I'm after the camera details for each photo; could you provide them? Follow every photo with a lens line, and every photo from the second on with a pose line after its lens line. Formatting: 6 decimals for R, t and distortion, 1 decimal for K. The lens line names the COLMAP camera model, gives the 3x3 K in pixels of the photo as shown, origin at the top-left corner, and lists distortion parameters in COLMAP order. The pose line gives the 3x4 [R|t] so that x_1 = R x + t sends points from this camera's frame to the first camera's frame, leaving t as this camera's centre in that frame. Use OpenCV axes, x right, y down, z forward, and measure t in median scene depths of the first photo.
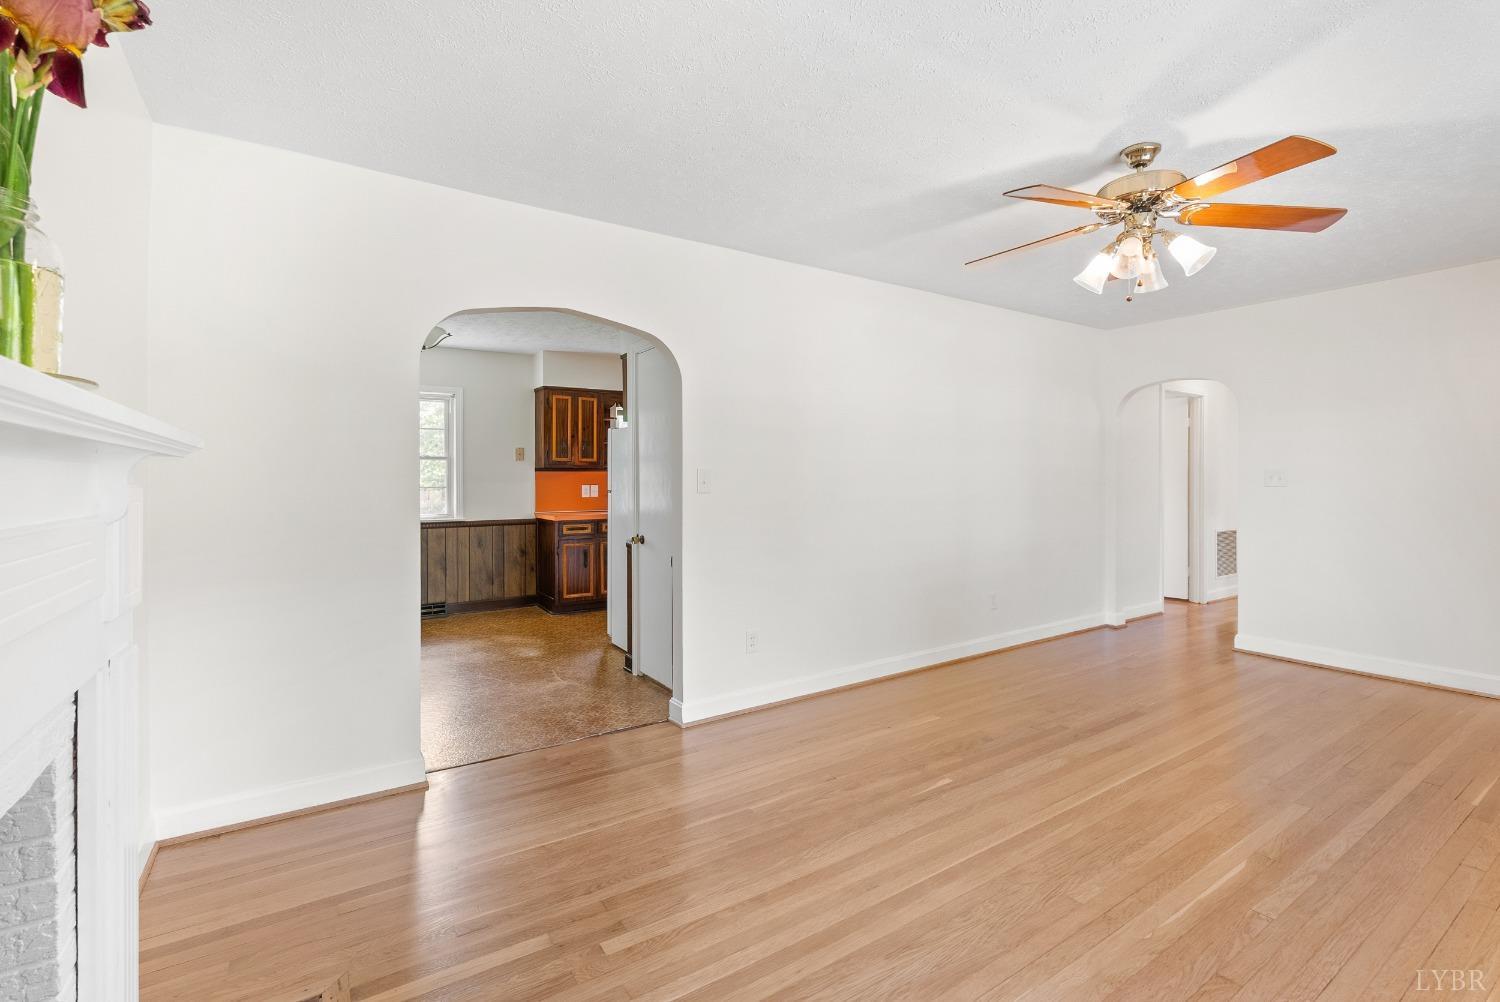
lens RADIAL K [[683.7, 0, 765.6], [0, 683.7, 475.1], [0, 0, 1]] dist [-0.022591, -0.000345]
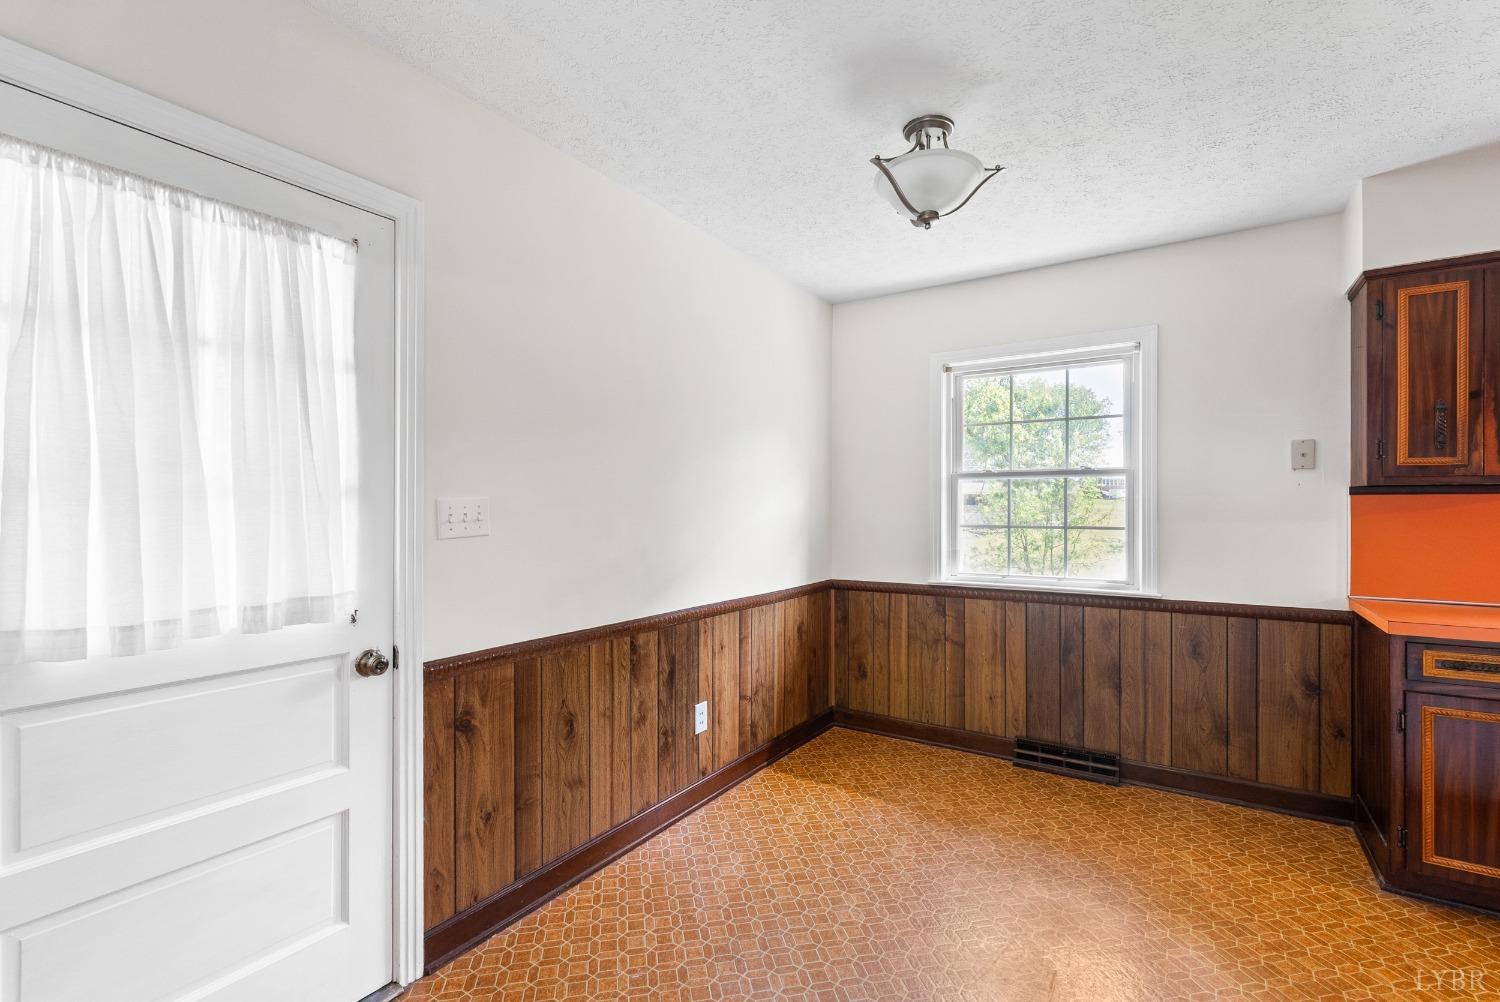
lens RADIAL K [[668.7, 0, 752.5], [0, 668.7, 506.7], [0, 0, 1]] dist [-0.000971, -0.000203]
pose [[0.379226, 0.002451, -0.925301, -0.111695], [0.004394, 0.999980, 0.004450, -0.002176], [0.925294, -0.005753, 0.379208, 0.553636]]
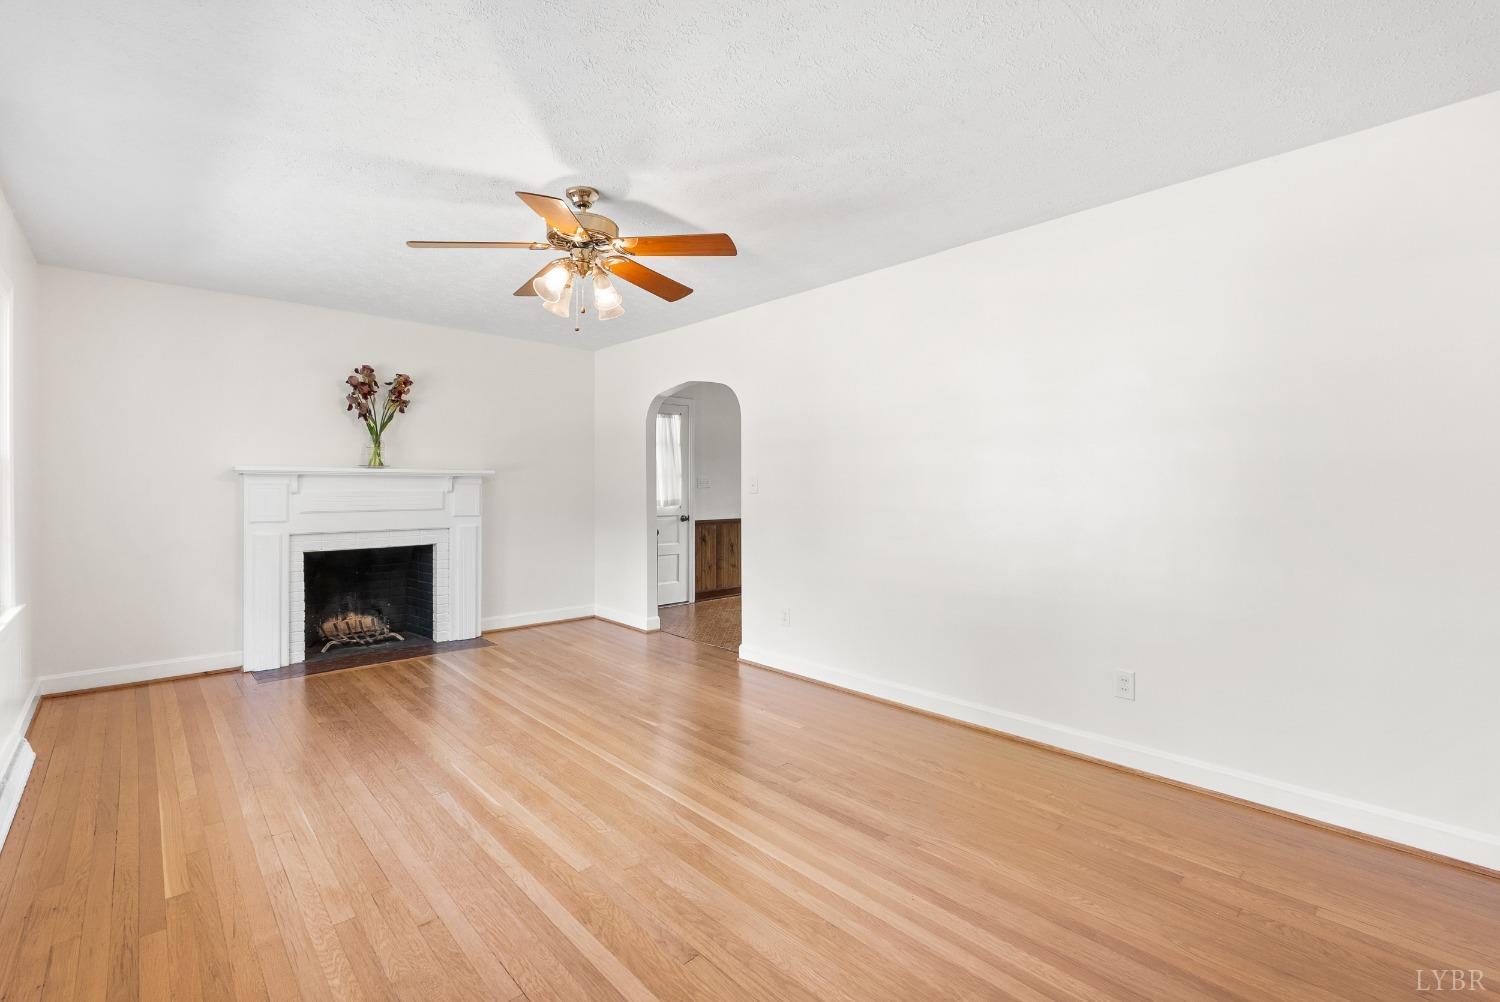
lens RADIAL K [[683.7, 0, 765.6], [0, 683.7, 475.1], [0, 0, 1]] dist [-0.022591, -0.000345]
pose [[0.168015, 0.006055, -0.985766, 0.722811], [0.001612, 0.999978, 0.006417, -0.015295], [0.985783, -0.002667, 0.168001, 0.453754]]
